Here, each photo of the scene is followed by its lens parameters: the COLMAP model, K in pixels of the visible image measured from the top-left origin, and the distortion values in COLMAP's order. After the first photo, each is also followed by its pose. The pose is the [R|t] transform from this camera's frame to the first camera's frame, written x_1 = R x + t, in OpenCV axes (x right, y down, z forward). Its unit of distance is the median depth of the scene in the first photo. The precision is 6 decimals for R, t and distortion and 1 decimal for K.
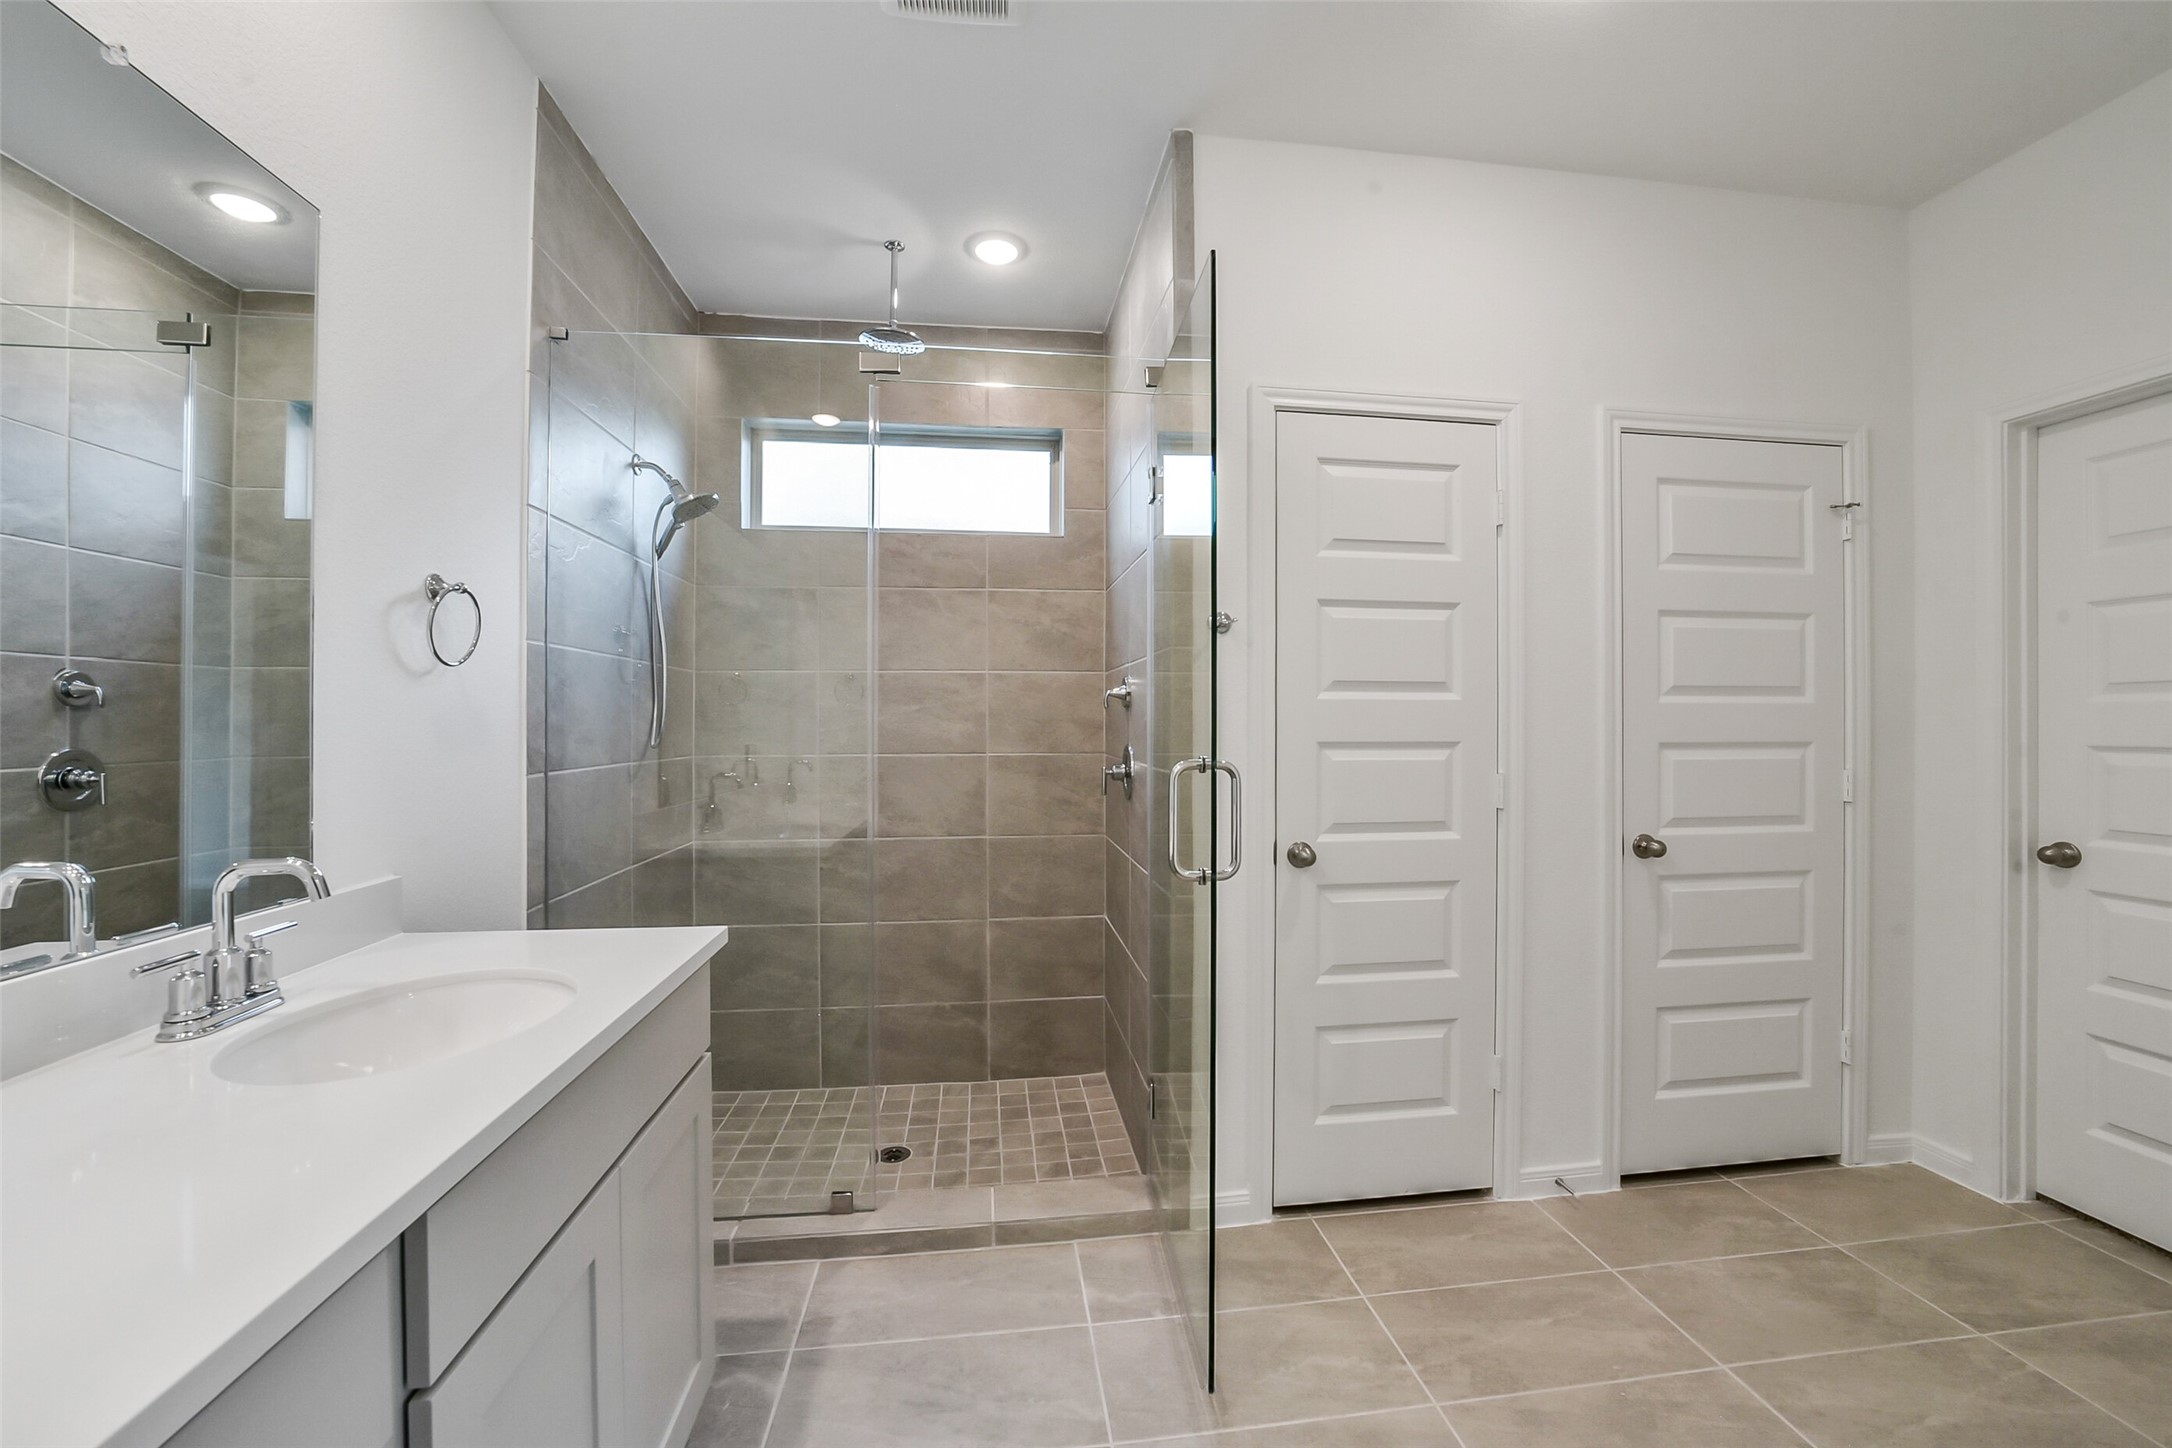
lens RADIAL K [[849.9, 0, 1098.4], [0, 849.9, 720.0], [0, 0, 1]] dist [-0.029718, 0.000132]
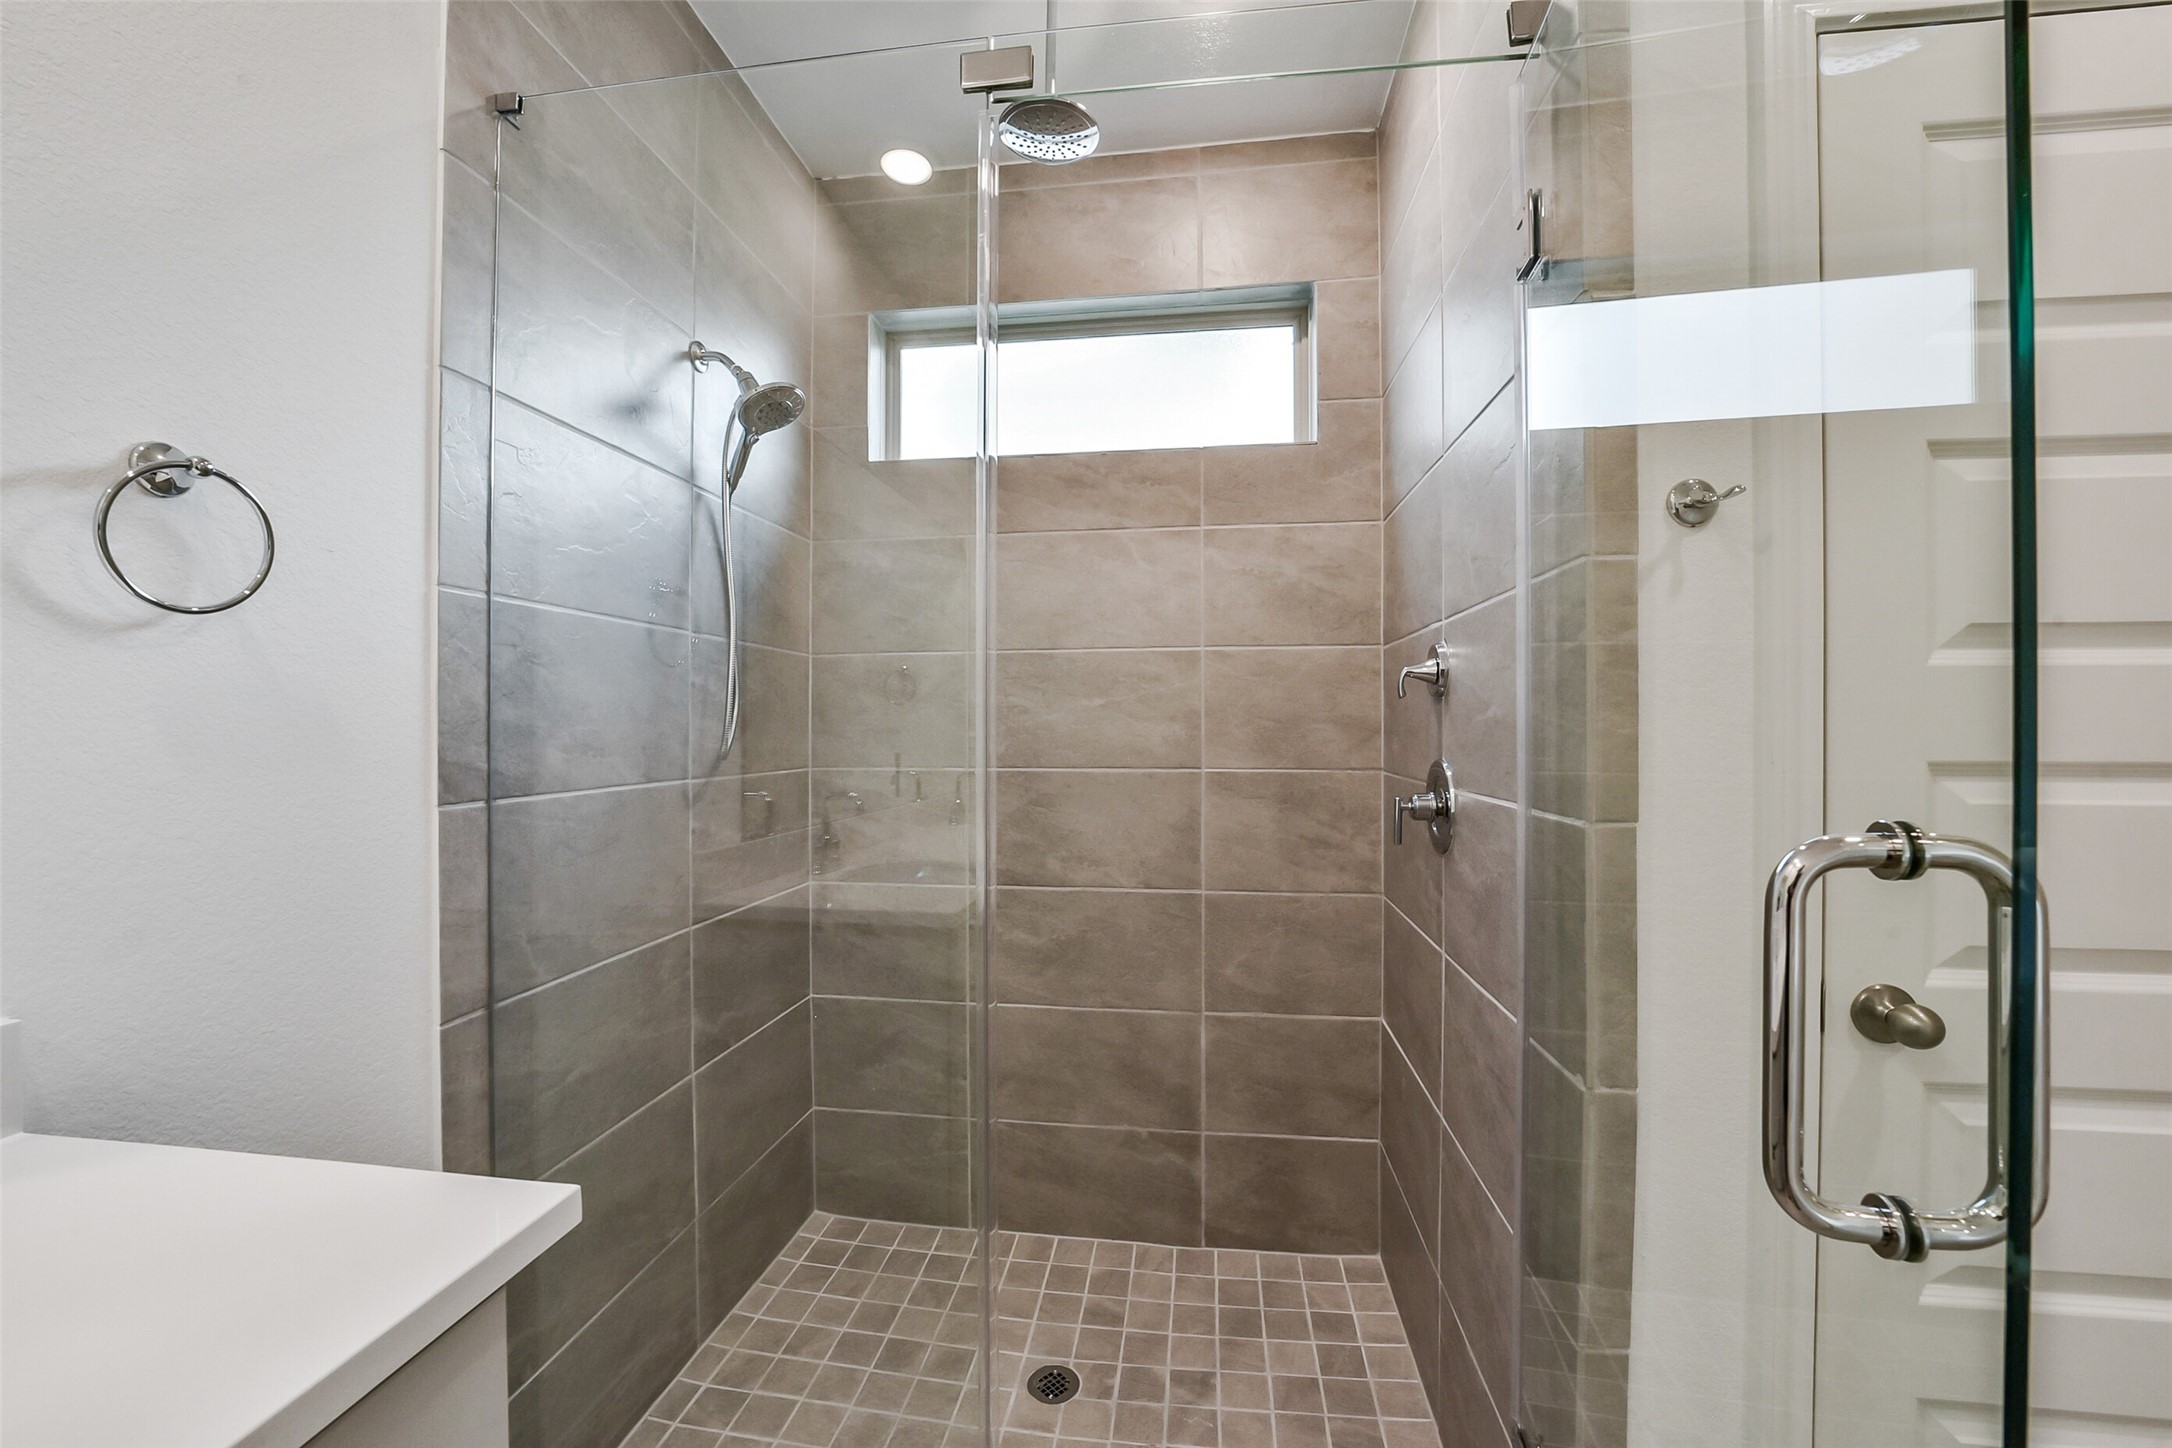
lens RADIAL K [[849.9, 0, 1087.2], [0, 849.9, 728.8], [0, 0, 1]] dist [-0.029718, 0.000132]
pose [[0.962300, 0.000347, -0.271989, -0.037010], [0.001014, 0.999988, 0.004861, 0.004105], [0.271987, -0.004953, 0.962288, 0.340101]]
